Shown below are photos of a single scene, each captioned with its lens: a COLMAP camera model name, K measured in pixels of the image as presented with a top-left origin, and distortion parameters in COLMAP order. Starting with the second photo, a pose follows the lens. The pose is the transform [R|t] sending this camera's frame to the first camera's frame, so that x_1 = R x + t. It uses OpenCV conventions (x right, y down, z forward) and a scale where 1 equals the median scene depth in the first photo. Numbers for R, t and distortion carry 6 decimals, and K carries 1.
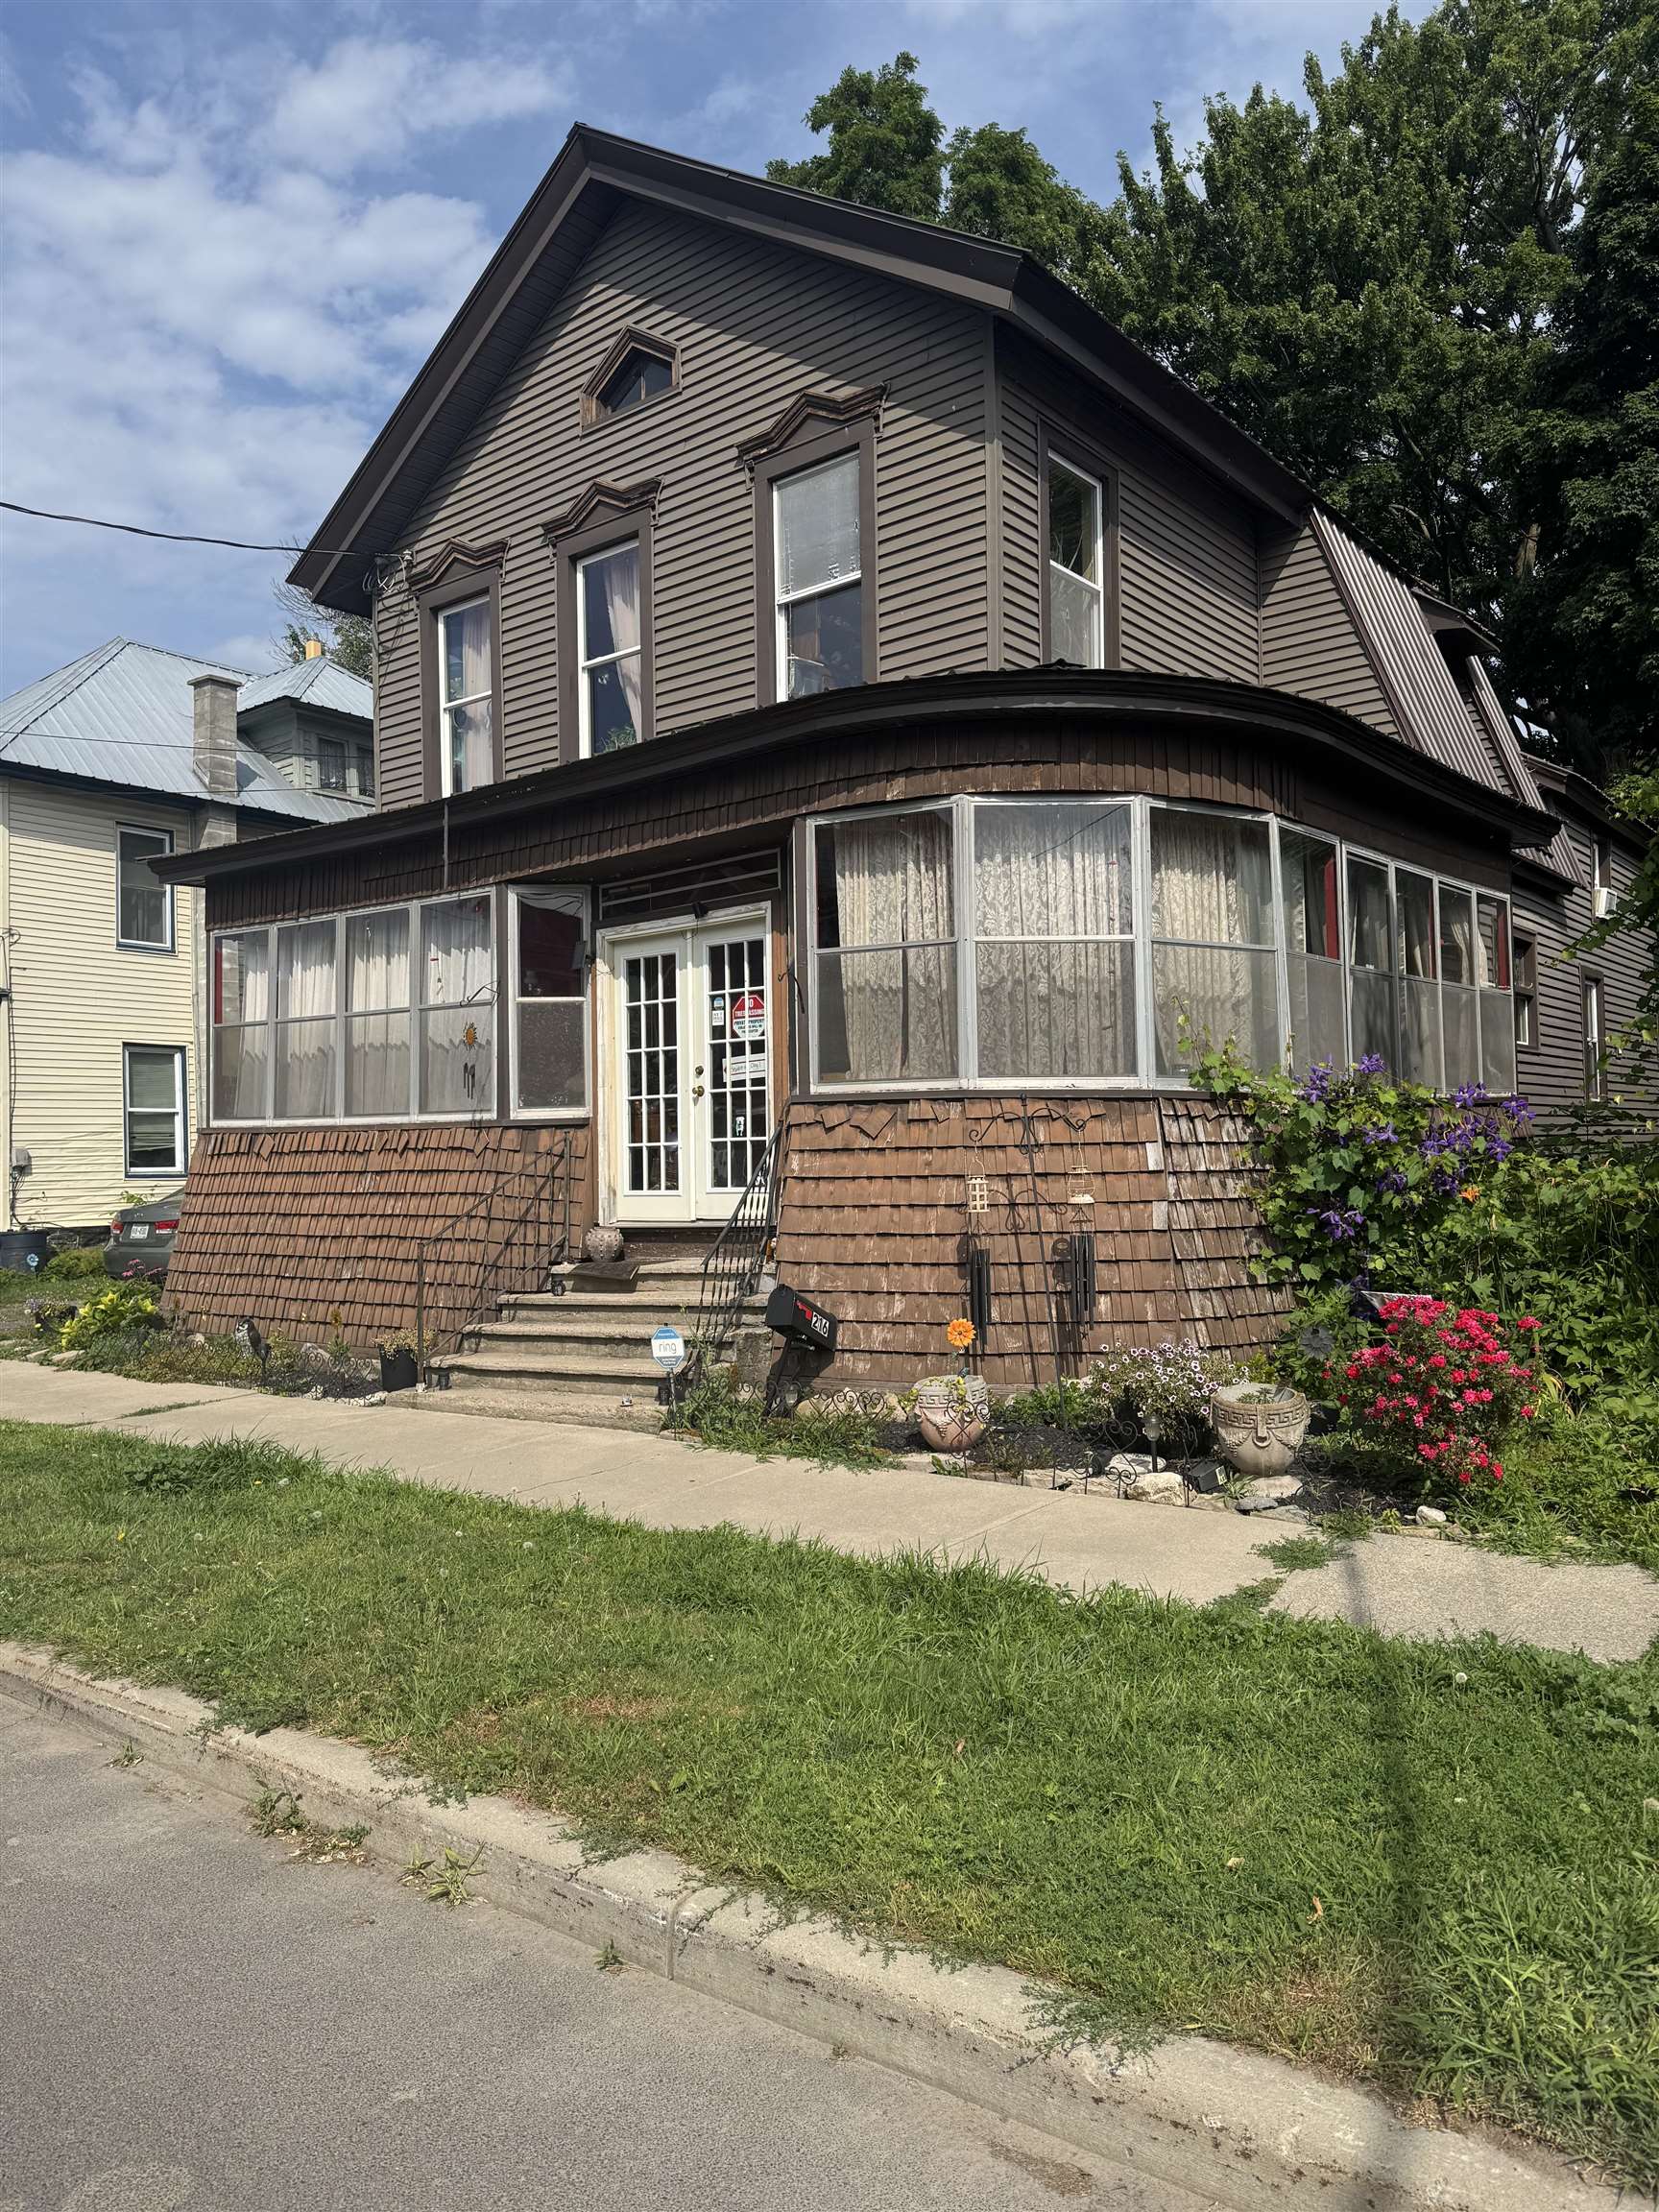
lens RADIAL K [[1552.0, 0, 831.9], [0, 1552.0, 1107.7], [0, 0, 1]] dist [0.084956, 0.000294]
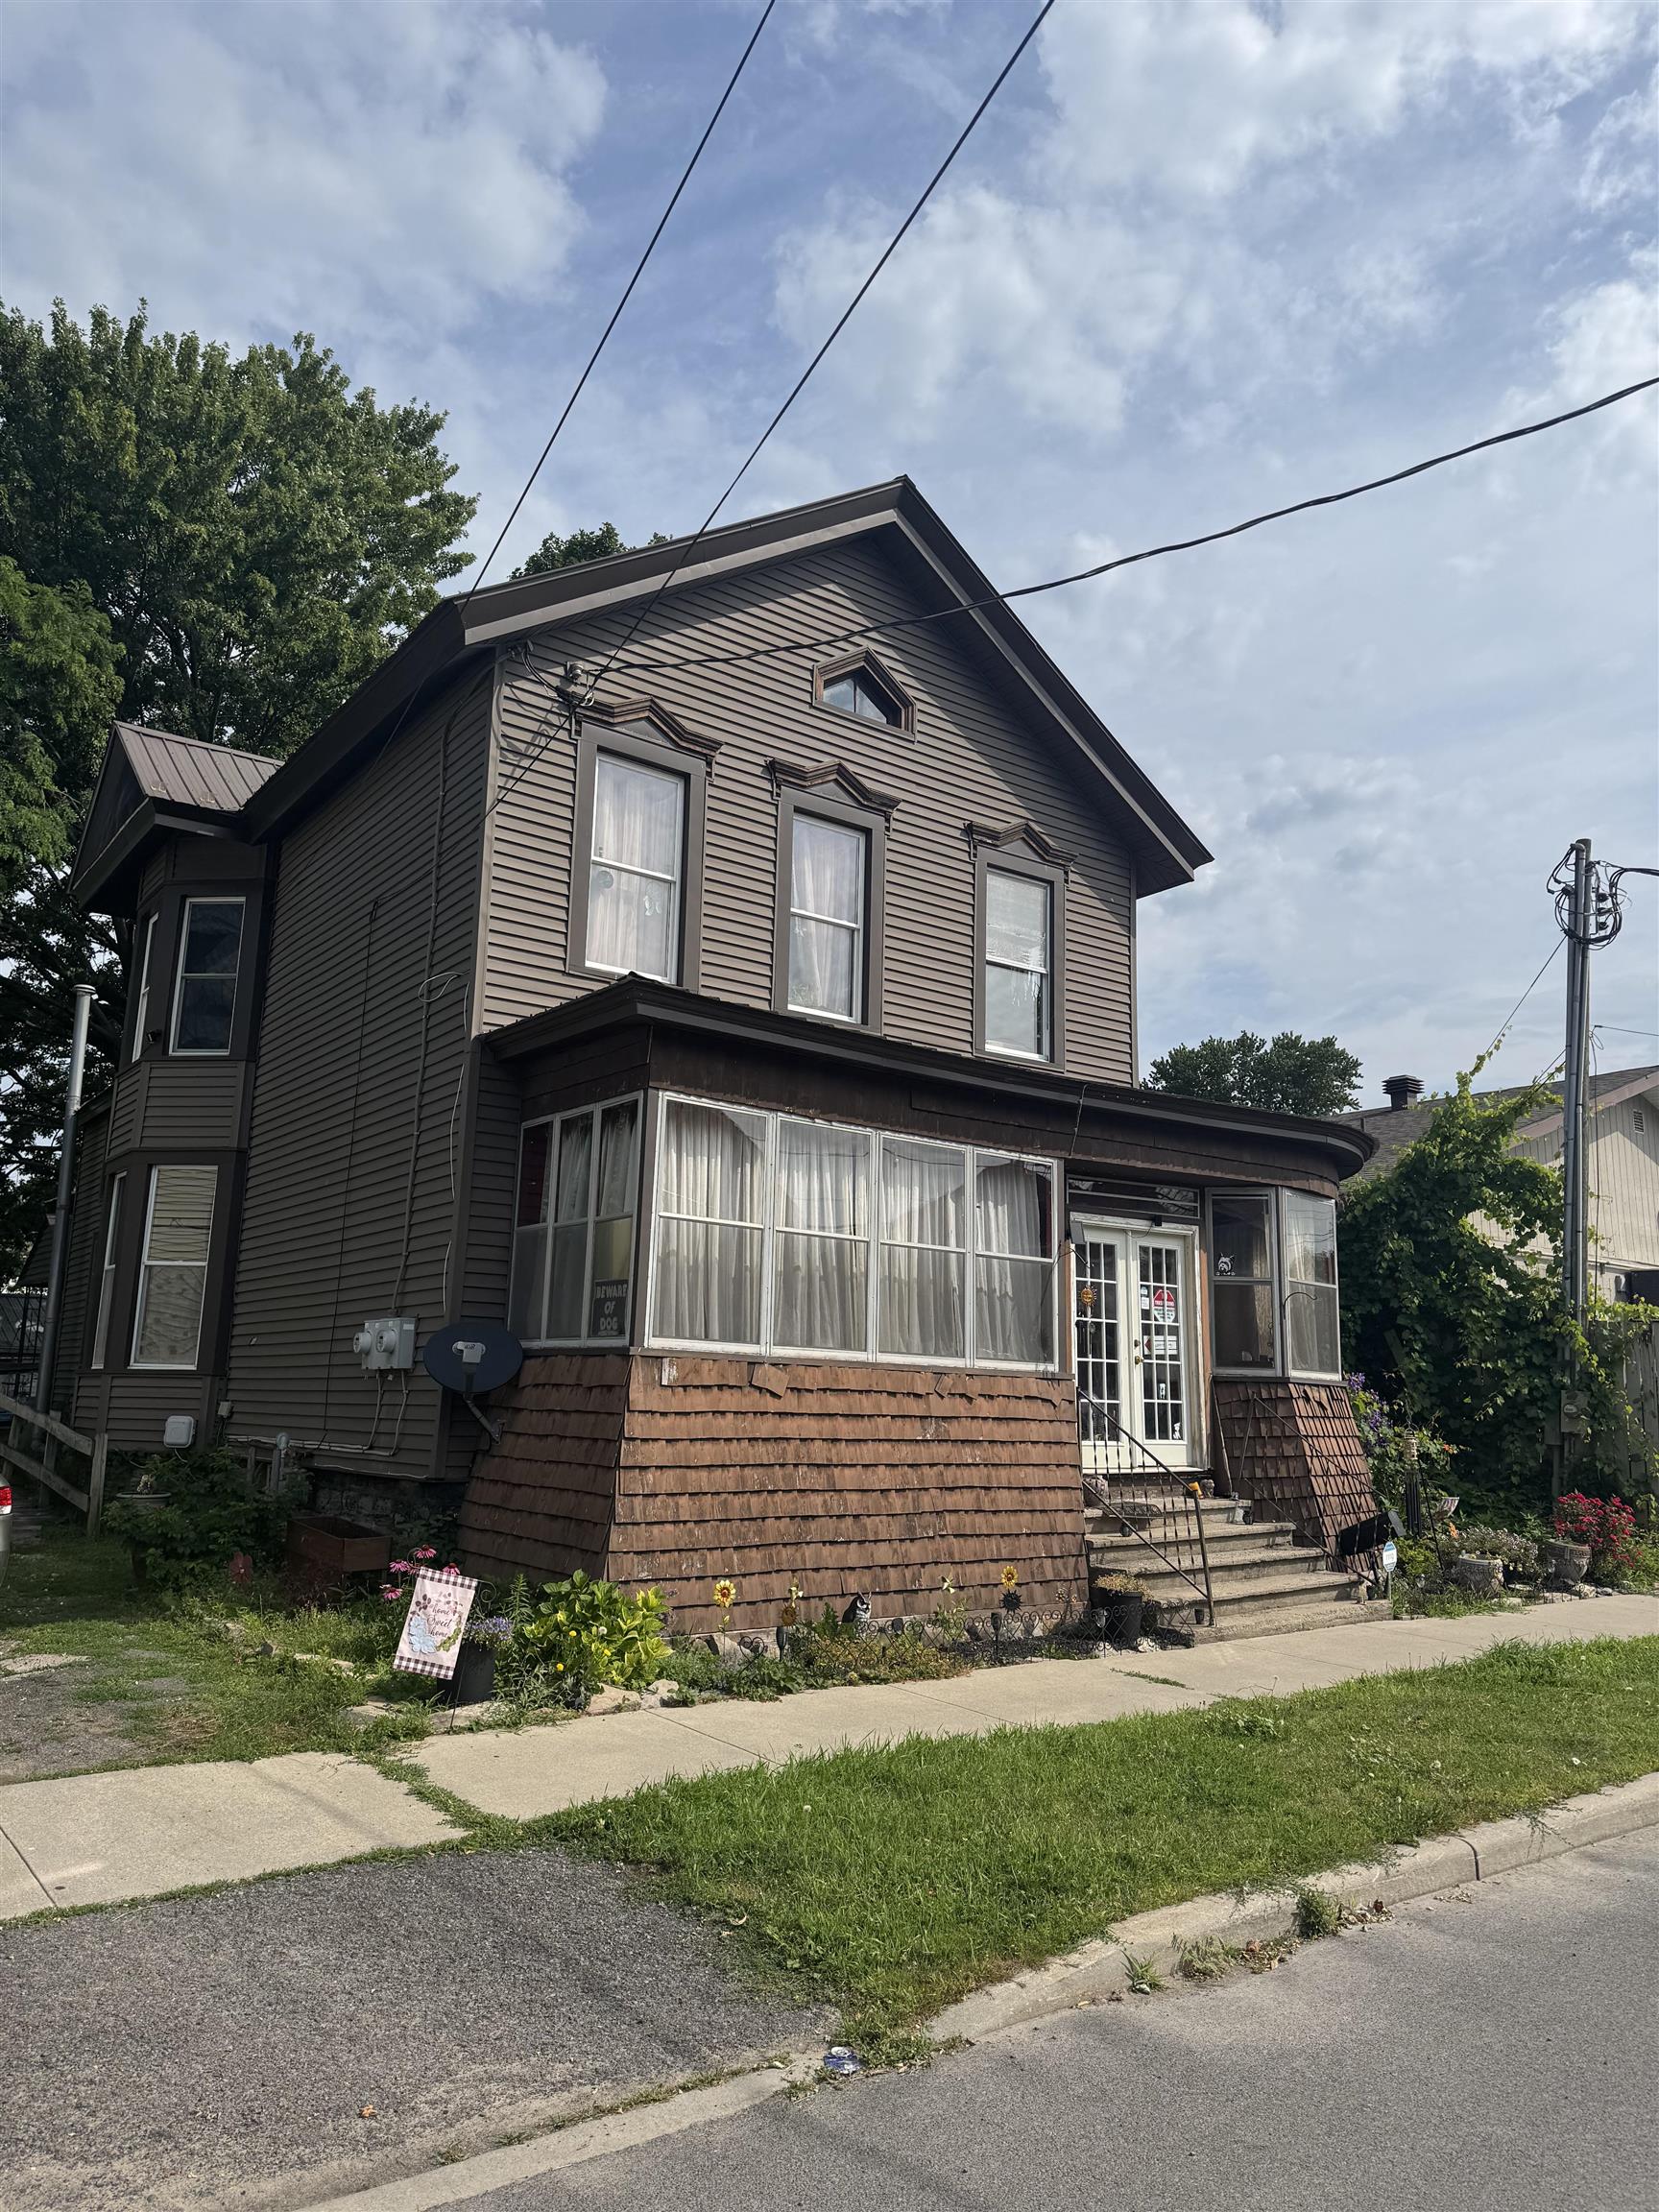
lens RADIAL K [[1552.0, 0, 834.0], [0, 1552.0, 1103.7], [0, 0, 1]] dist [0.084956, 0.000294]
pose [[0.241149, 0.210229, 0.947444, -1.358032], [-0.055363, 0.977646, -0.202840, 0.055130], [-0.968908, -0.003539, 0.247397, 0.908941]]
